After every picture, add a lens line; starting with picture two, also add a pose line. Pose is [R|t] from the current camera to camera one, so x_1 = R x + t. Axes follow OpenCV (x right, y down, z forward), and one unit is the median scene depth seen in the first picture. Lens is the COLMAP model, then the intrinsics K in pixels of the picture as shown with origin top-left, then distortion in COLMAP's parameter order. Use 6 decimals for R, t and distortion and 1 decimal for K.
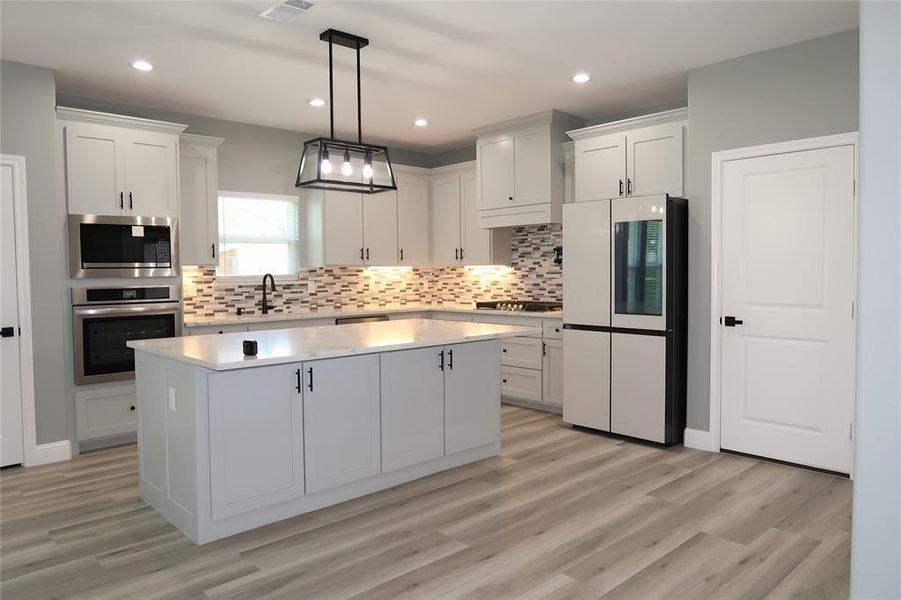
lens RADIAL K [[622.4, 0, 448.6], [0, 622.4, 301.0], [0, 0, 1]] dist [-0.028496, 0.007836]
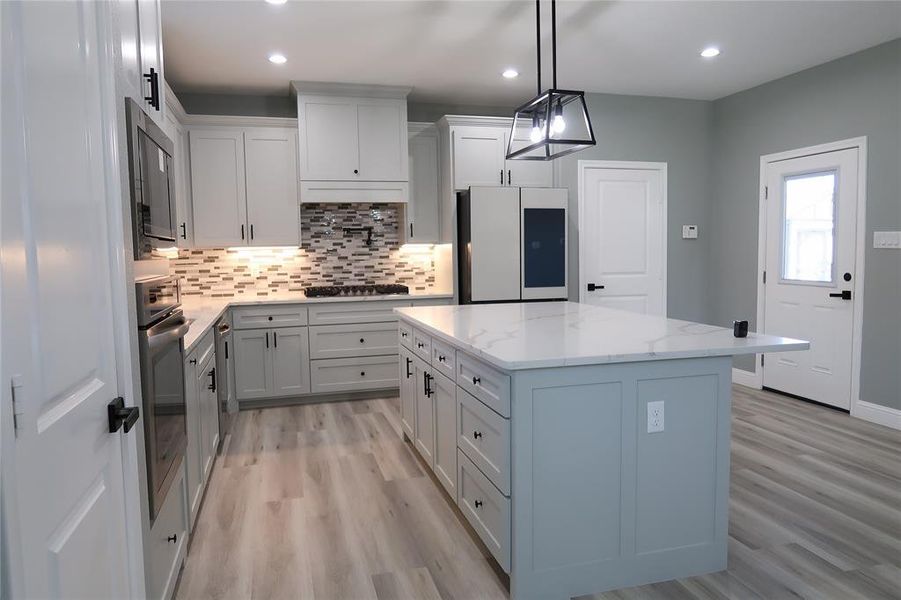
lens RADIAL K [[622.4, 0, 449.9], [0, 622.4, 303.7], [0, 0, 1]] dist [-0.028496, 0.007836]
pose [[0.464784, -0.072819, 0.882424, -0.623893], [0.053010, 0.997113, 0.054363, -0.015189], [-0.883836, 0.021511, 0.467303, 0.449753]]
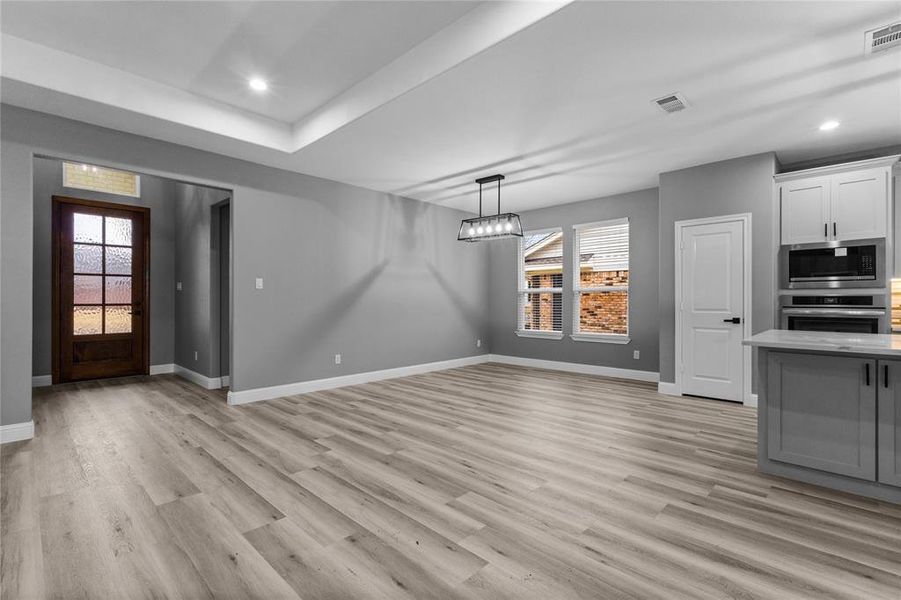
lens RADIAL K [[421.2, 0, 455.2], [0, 421.2, 310.0], [0, 0, 1]] dist [0.000503, -0.000569]
pose [[0.050090, 0.036240, -0.998087, 0.248781], [-0.050871, 0.998137, 0.033689, 0.014267], [0.997448, 0.049086, 0.051840, 0.114892]]
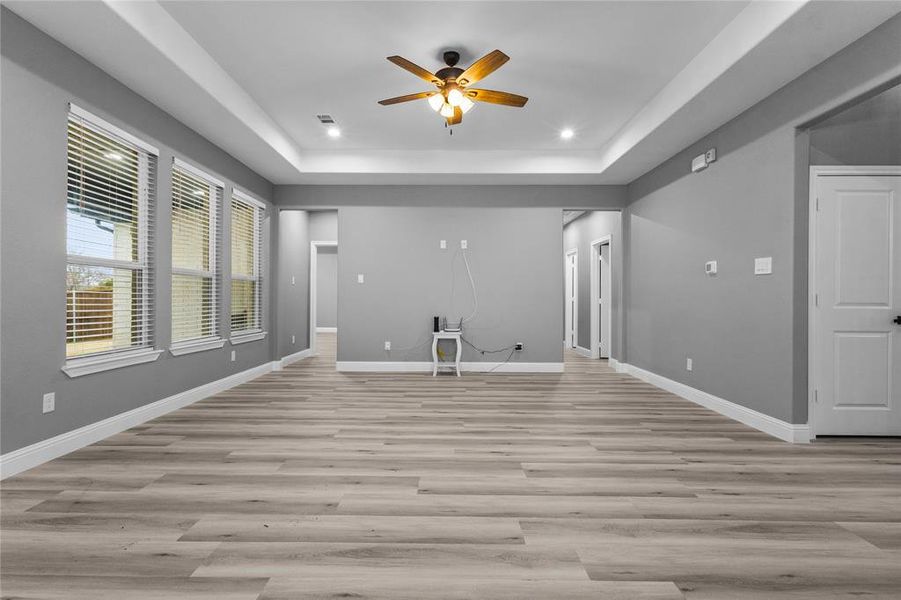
lens RADIAL K [[421.2, 0, 452.2], [0, 421.2, 300.7], [0, 0, 1]] dist [0.000503, -0.000569]
pose [[-0.720519, 0.002549, 0.693431, -0.400926], [0.033439, 0.998958, 0.031073, 0.030867], [-0.692629, 0.045576, -0.719853, 0.236903]]
